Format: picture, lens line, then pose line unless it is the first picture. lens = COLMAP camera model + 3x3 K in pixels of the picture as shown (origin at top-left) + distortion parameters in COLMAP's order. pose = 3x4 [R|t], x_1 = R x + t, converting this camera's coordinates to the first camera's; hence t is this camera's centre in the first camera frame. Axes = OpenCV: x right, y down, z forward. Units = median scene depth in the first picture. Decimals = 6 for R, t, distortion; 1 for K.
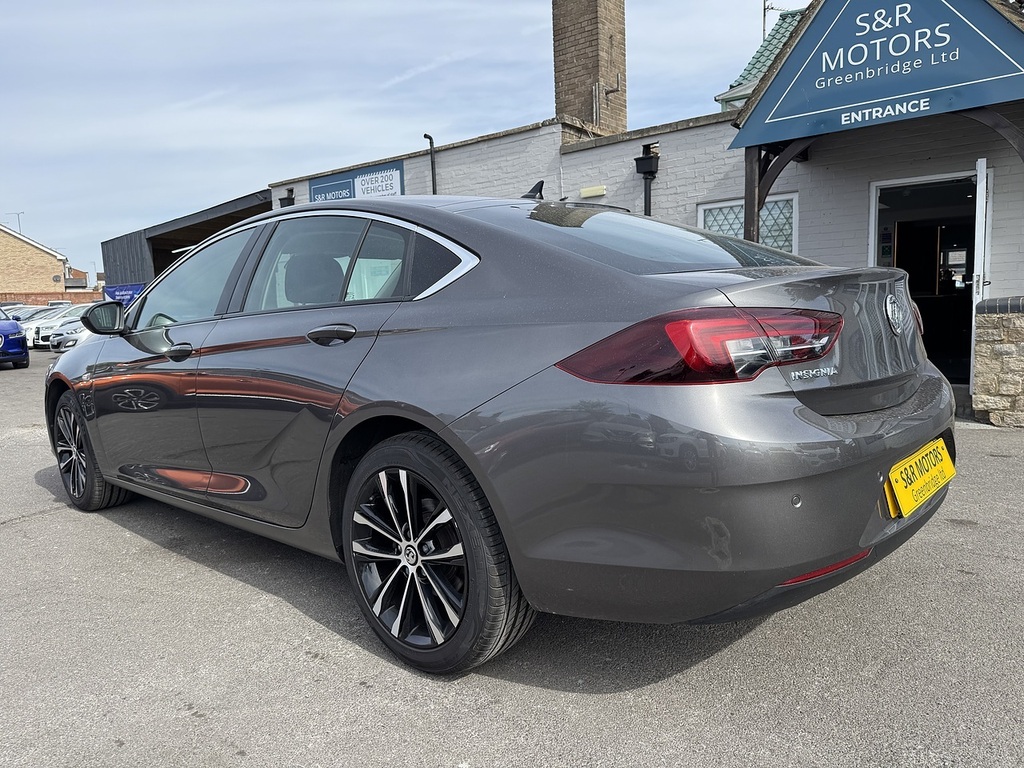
lens RADIAL K [[728.3, 0, 513.4], [0, 728.3, 389.2], [0, 0, 1]] dist [0.004586, -0.014841]
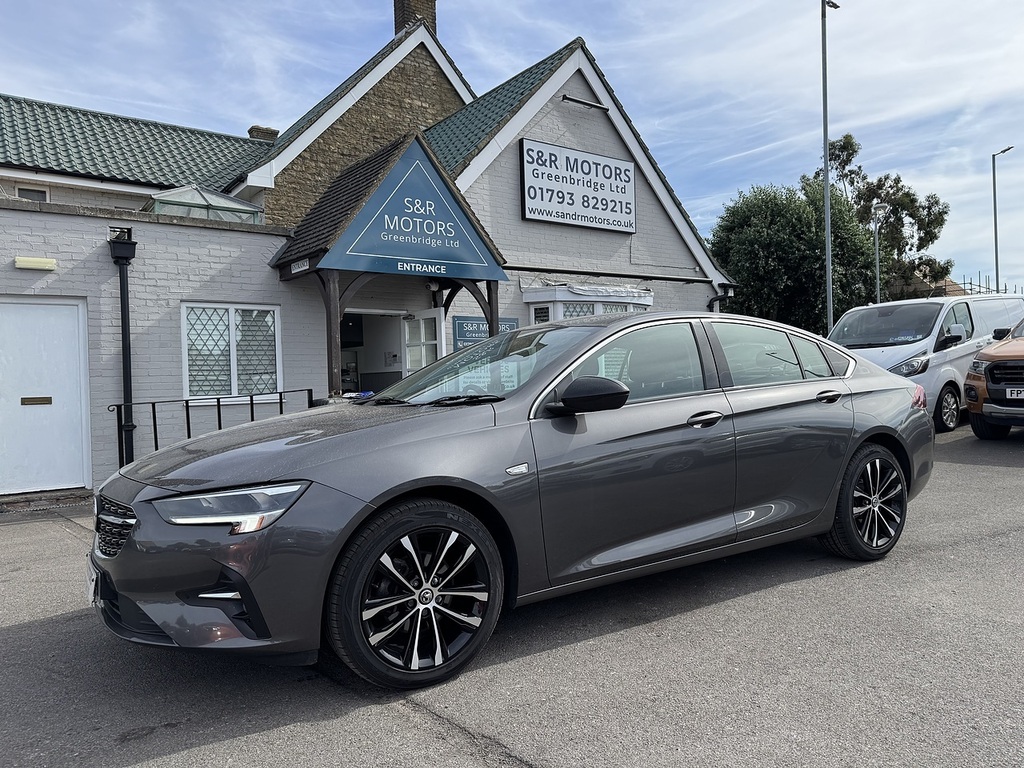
lens RADIAL K [[729.7, 0, 512.0], [0, 729.7, 384.0], [0, 0, 1]] dist [0.005706, -0.017016]
pose [[0.244729, 0.030987, 0.969096, -0.864200], [0.125188, 0.990113, -0.063274, -0.037180], [-0.961476, 0.136804, 0.238430, 0.517599]]
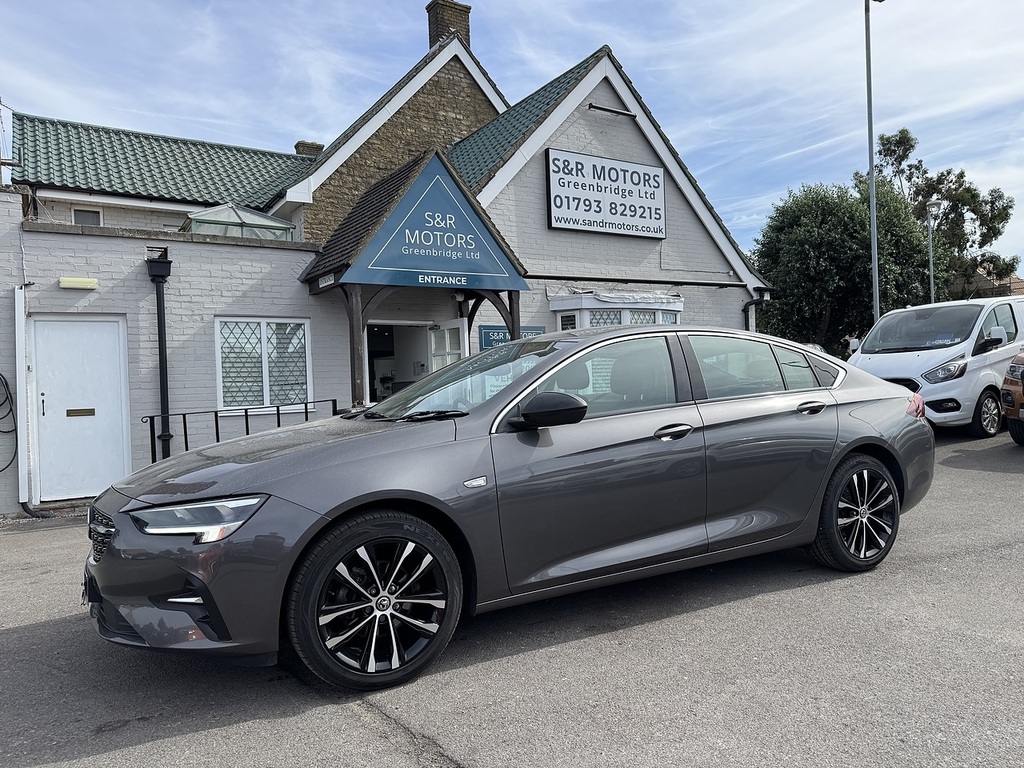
lens RADIAL K [[728.3, 0, 513.4], [0, 728.3, 389.2], [0, 0, 1]] dist [0.004586, -0.014841]
pose [[0.313533, 0.027713, 0.949173, -0.864719], [0.128320, 0.989169, -0.071267, -0.035764], [-0.940867, 0.144142, 0.306581, 0.445174]]
